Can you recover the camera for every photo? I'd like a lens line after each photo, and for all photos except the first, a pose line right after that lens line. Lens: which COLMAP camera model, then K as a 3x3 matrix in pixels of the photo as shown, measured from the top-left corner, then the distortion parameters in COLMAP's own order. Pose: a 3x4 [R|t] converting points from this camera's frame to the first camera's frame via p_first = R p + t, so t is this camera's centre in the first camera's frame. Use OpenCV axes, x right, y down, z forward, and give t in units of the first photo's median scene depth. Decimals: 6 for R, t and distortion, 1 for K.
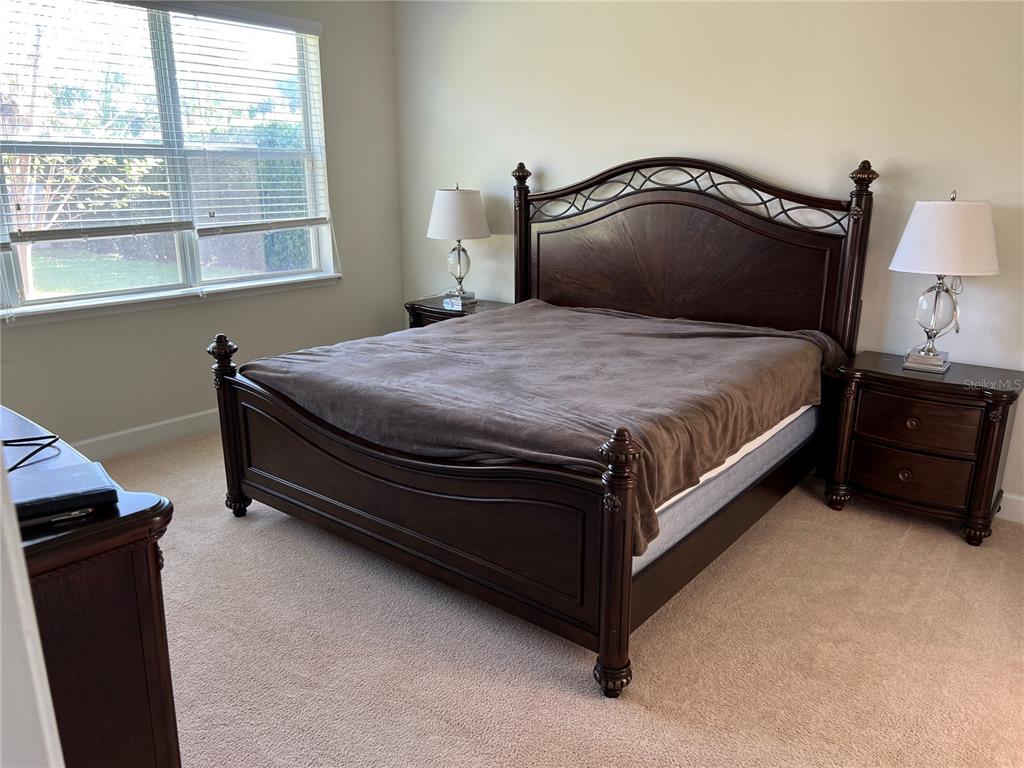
lens RADIAL K [[773.5, 0, 513.5], [0, 773.5, 392.7], [0, 0, 1]] dist [0.023926, -0.032711]
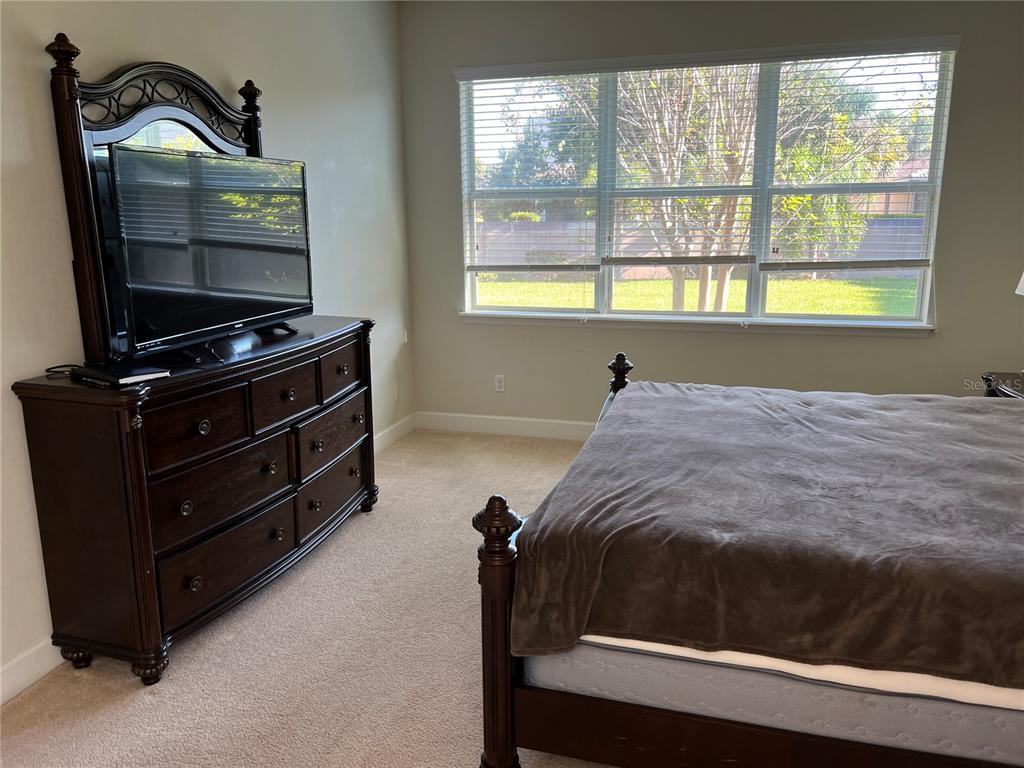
lens RADIAL K [[773.5, 0, 512.3], [0, 773.5, 377.9], [0, 0, 1]] dist [0.023926, -0.032711]
pose [[0.353407, 0.189337, -0.916109, 0.614985], [-0.239968, 0.964883, 0.106845, -0.122167], [0.904167, 0.182077, 0.386431, 0.419433]]
